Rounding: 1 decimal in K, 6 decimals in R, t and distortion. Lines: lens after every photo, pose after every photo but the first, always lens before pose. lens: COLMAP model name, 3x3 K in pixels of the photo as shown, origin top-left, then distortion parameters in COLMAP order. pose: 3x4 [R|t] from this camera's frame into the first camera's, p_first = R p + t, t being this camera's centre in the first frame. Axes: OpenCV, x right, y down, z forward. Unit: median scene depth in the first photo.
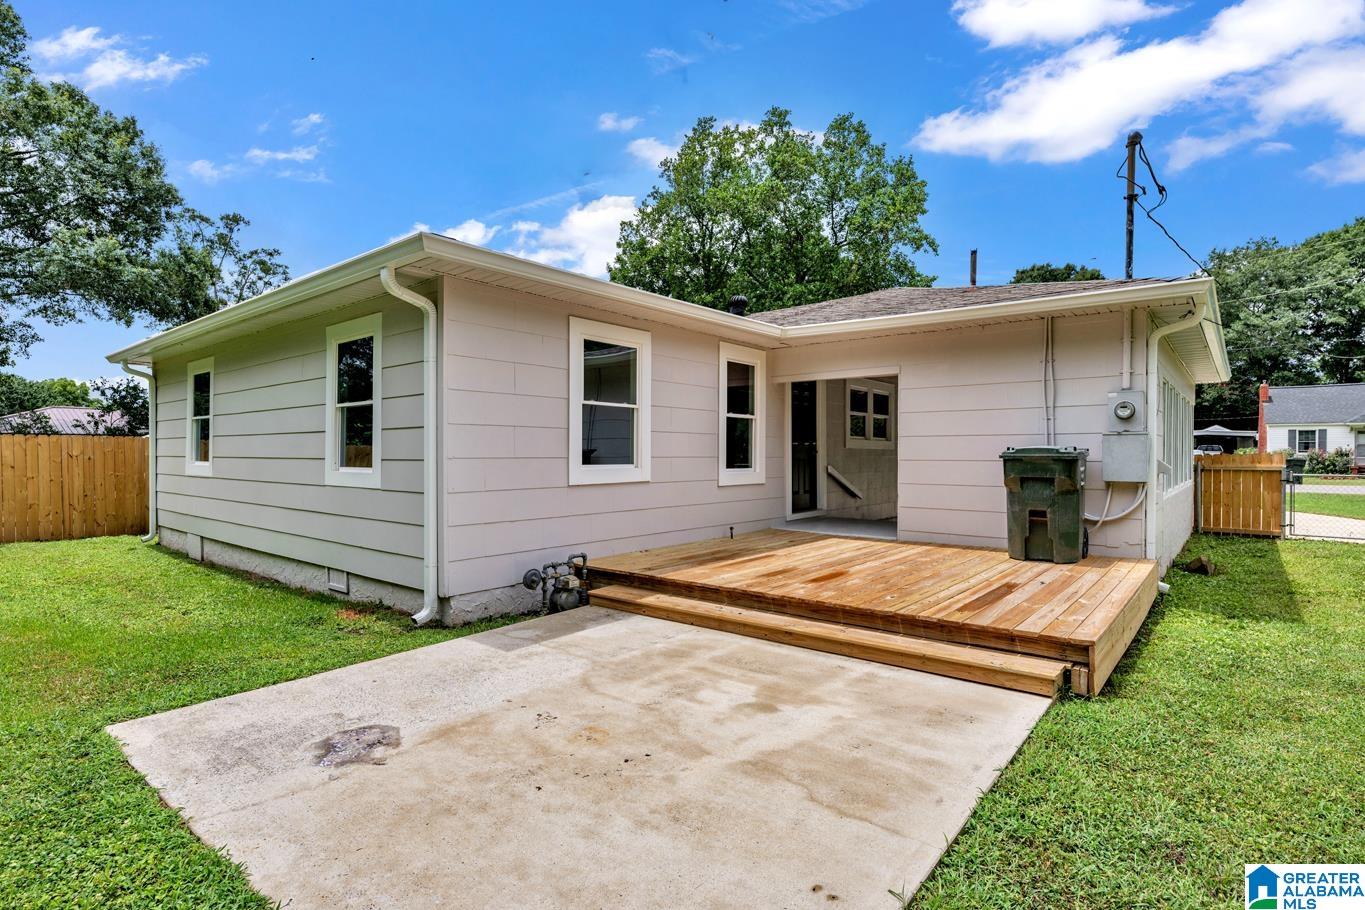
lens RADIAL K [[676.4, 0, 680.7], [0, 676.4, 455.8], [0, 0, 1]] dist [0.010498, 0.000239]
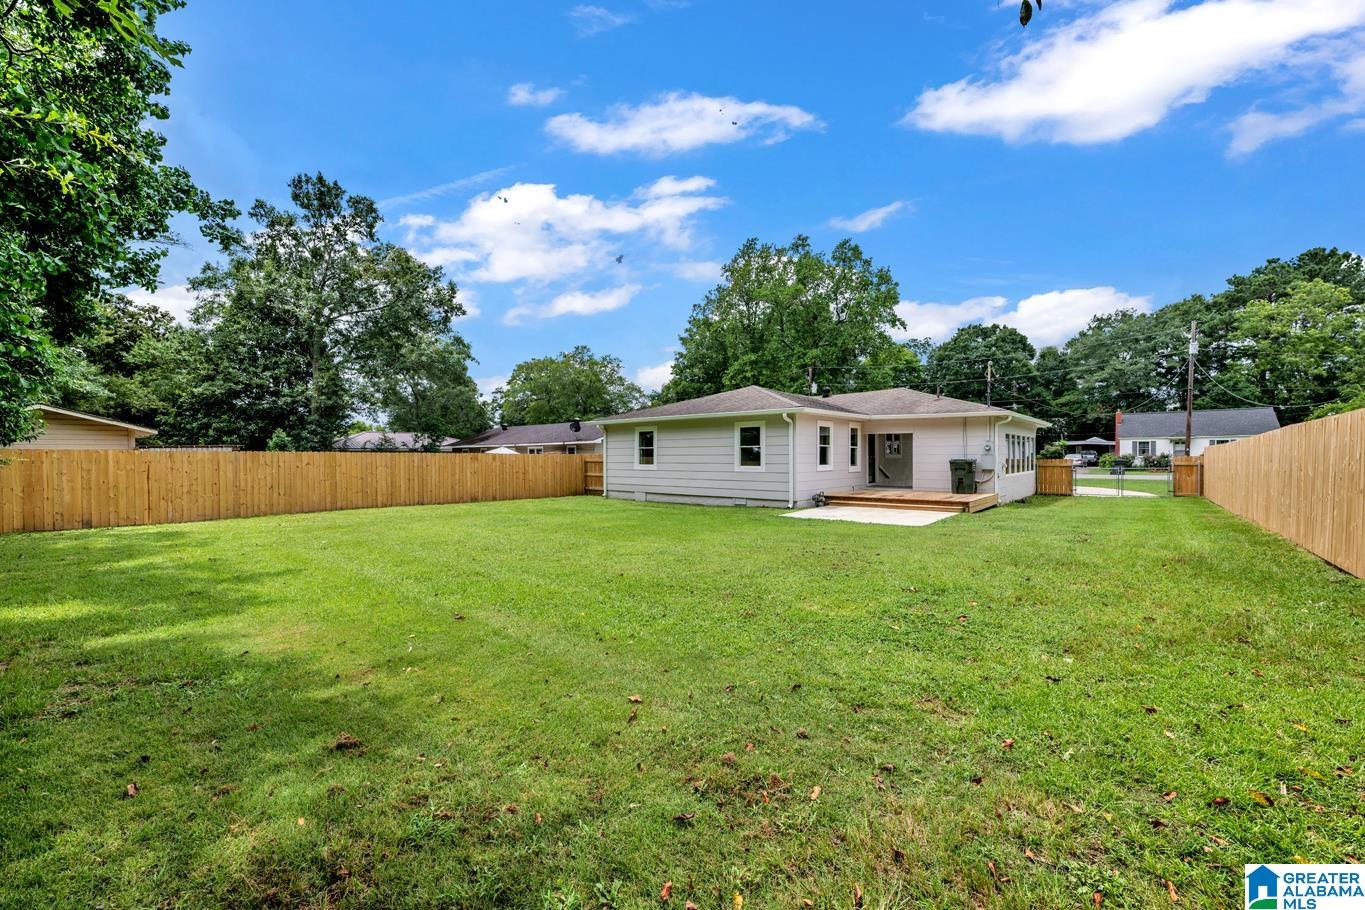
lens RADIAL K [[530.7, 0, 684.2], [0, 530.7, 459.9], [0, 0, 1]] dist [0.000581, -0.000227]
pose [[0.999797, -0.005569, -0.019374, -0.110552], [0.005599, 0.999983, 0.001456, -0.002756], [0.019366, -0.001564, 0.999811, -0.231651]]
